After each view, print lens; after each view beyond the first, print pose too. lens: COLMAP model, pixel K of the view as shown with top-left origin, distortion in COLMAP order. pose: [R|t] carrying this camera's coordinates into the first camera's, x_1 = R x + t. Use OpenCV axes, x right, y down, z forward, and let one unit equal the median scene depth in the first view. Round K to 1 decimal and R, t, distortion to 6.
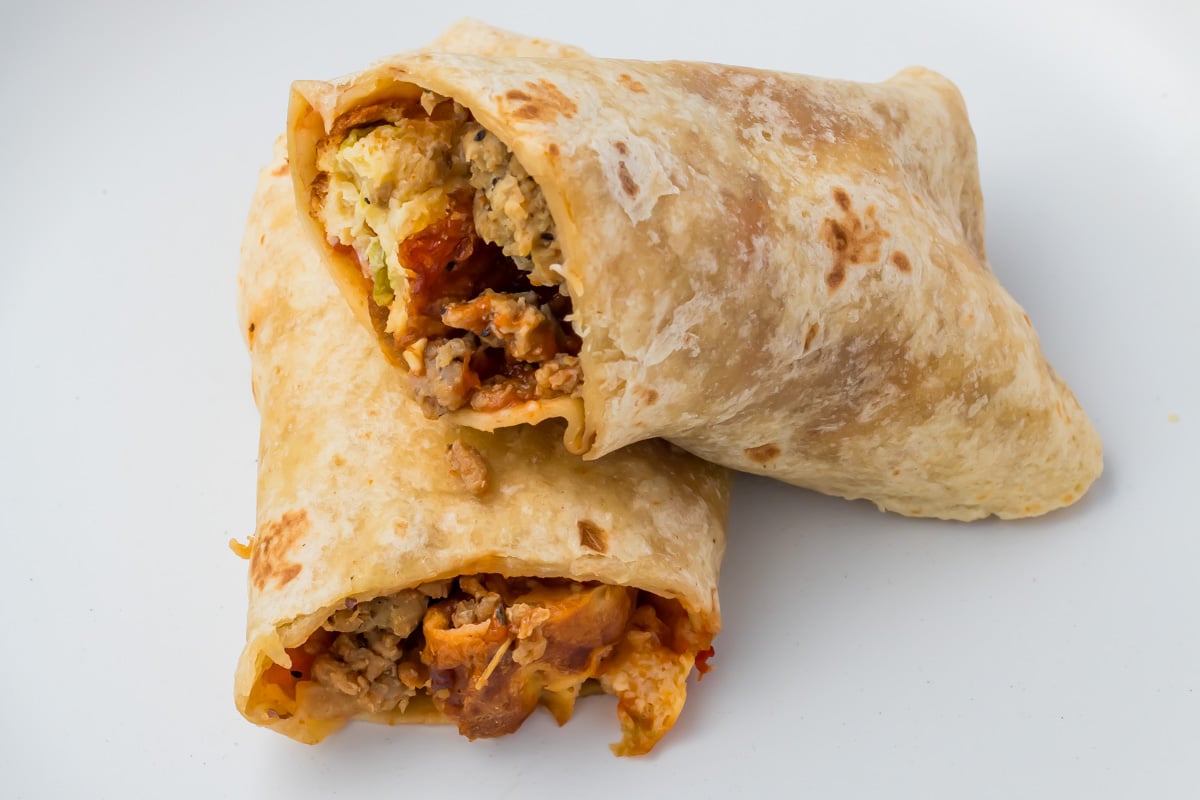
lens RADIAL K [[4716.7, 0, 601.8], [0, 4716.7, 351.8], [0, 0, 1]] dist [0.217869, 0.350277]
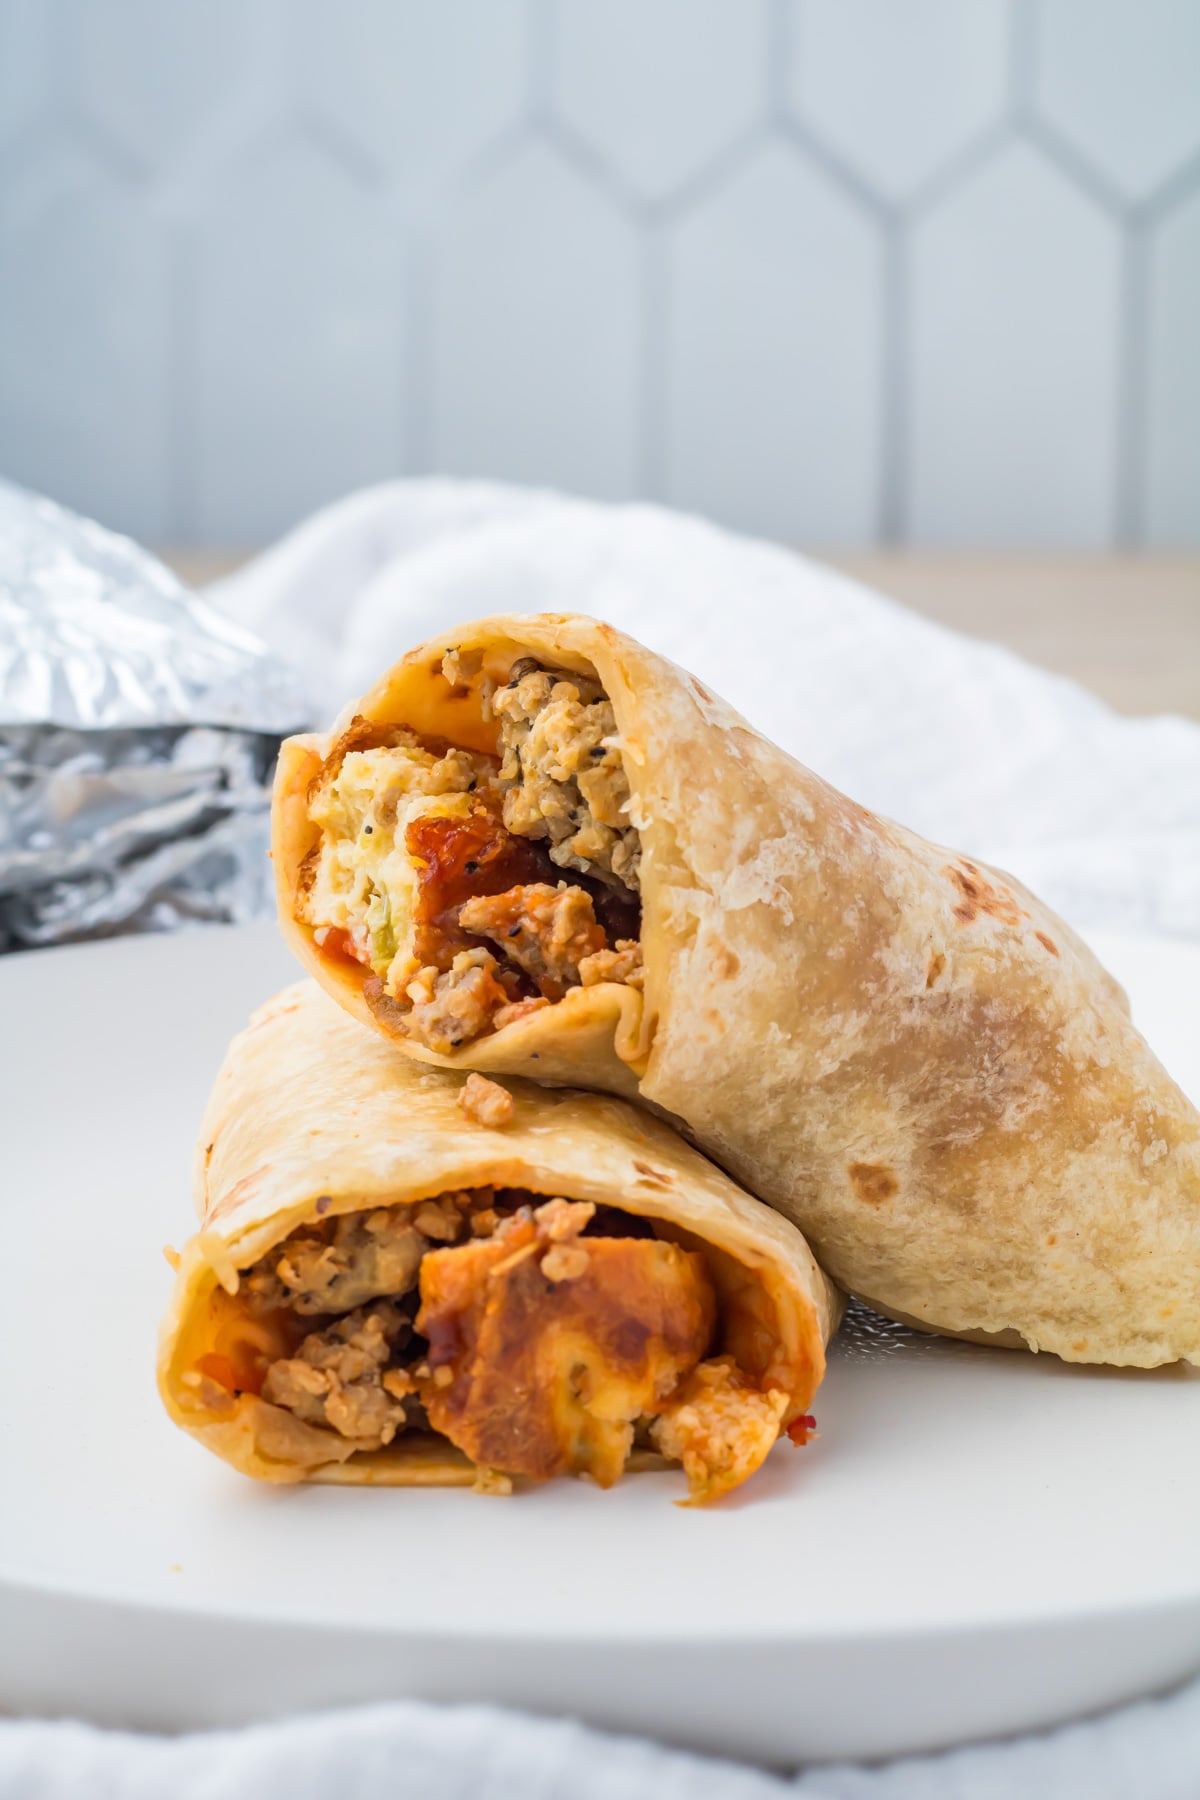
lens RADIAL K [[4606.7, 0, 706.4], [0, 4606.7, 1089.0], [0, 0, 1]] dist [0.272424, -3.124446]
pose [[0.999851, 0.008604, 0.014980, -0.004378], [0.002799, 0.775031, -0.631917, 0.489945], [-0.017047, 0.631865, 0.774891, 0.427609]]
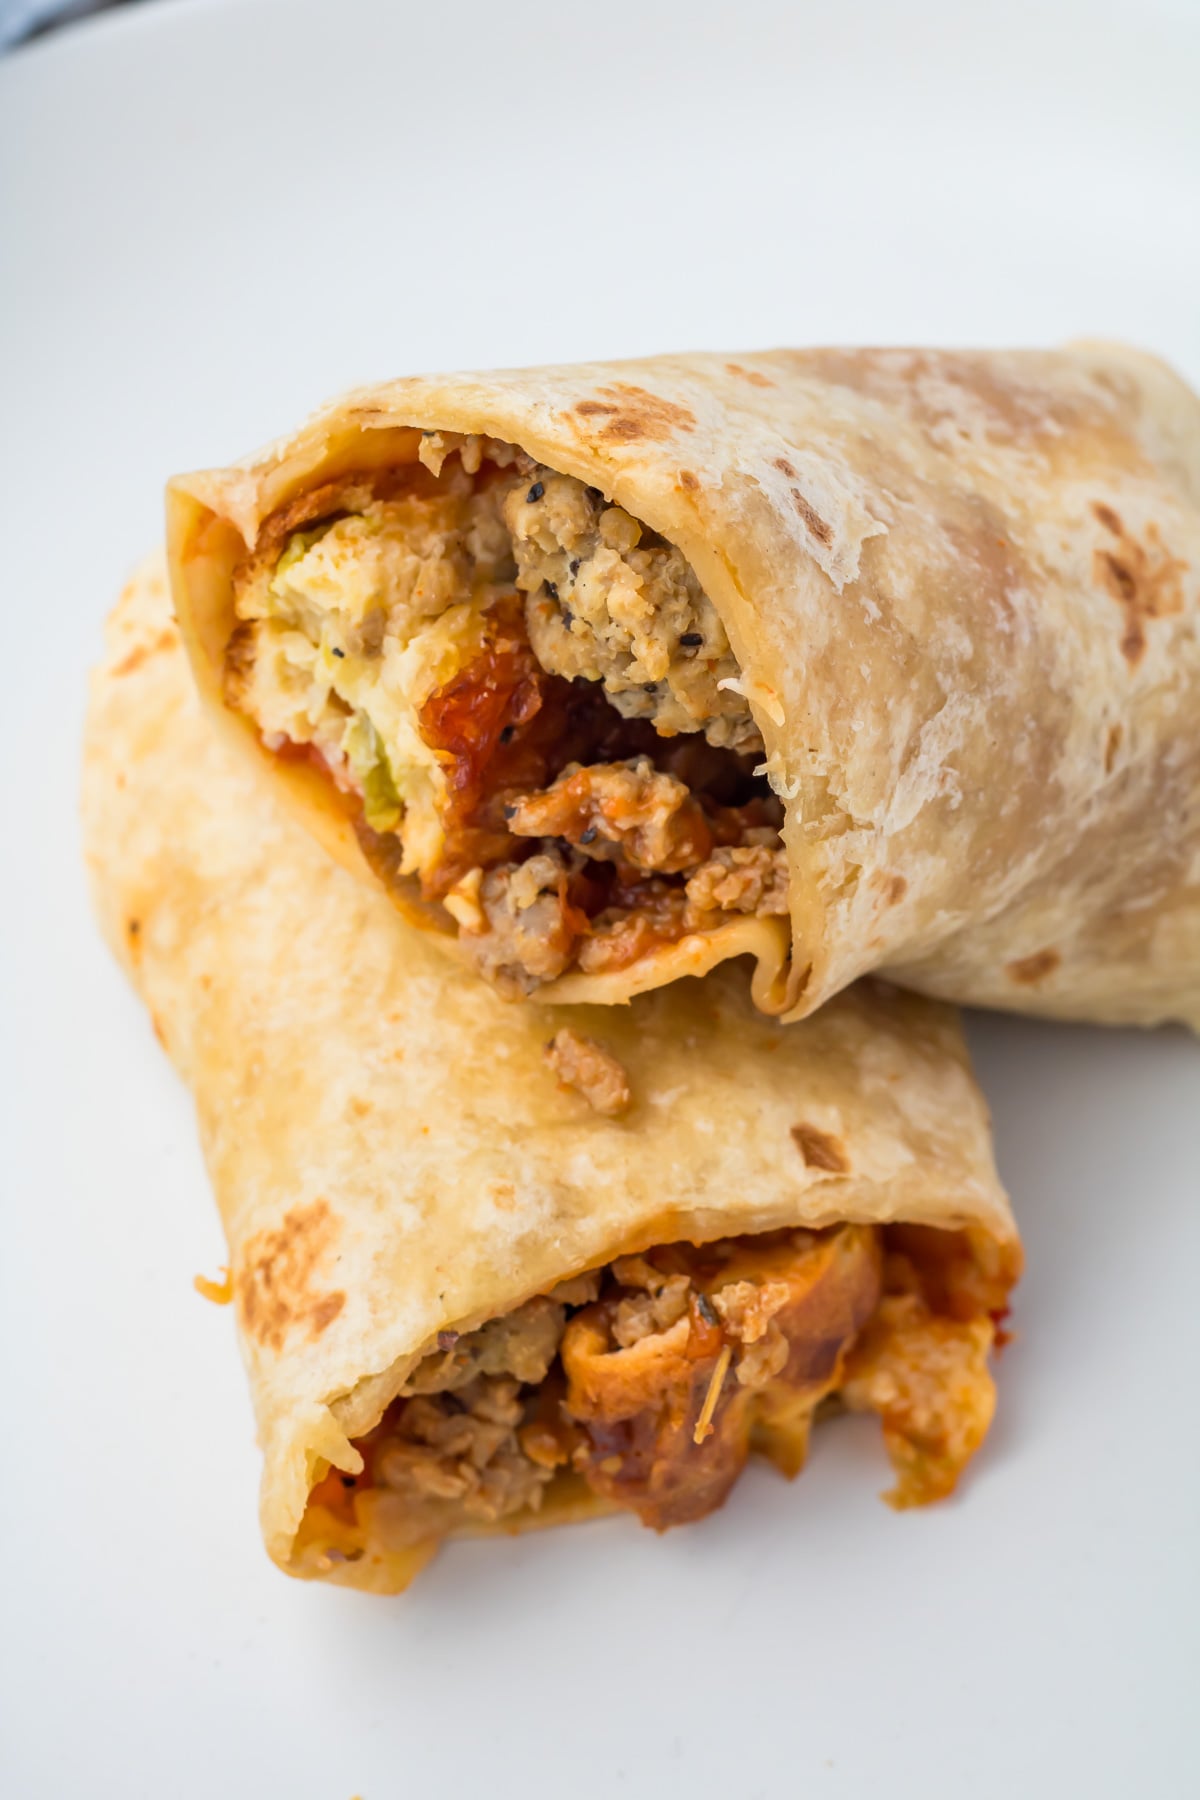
lens RADIAL K [[4766.7, 0, 636.4], [0, 4766.7, 900.1], [0, 0, 1]] dist [-0.022469, -0.790754]
pose [[0.971810, -0.180898, 0.151197, -0.108107], [0.186605, 0.982134, -0.024327, 0.018922], [-0.144095, 0.051856, 0.988204, 0.417702]]
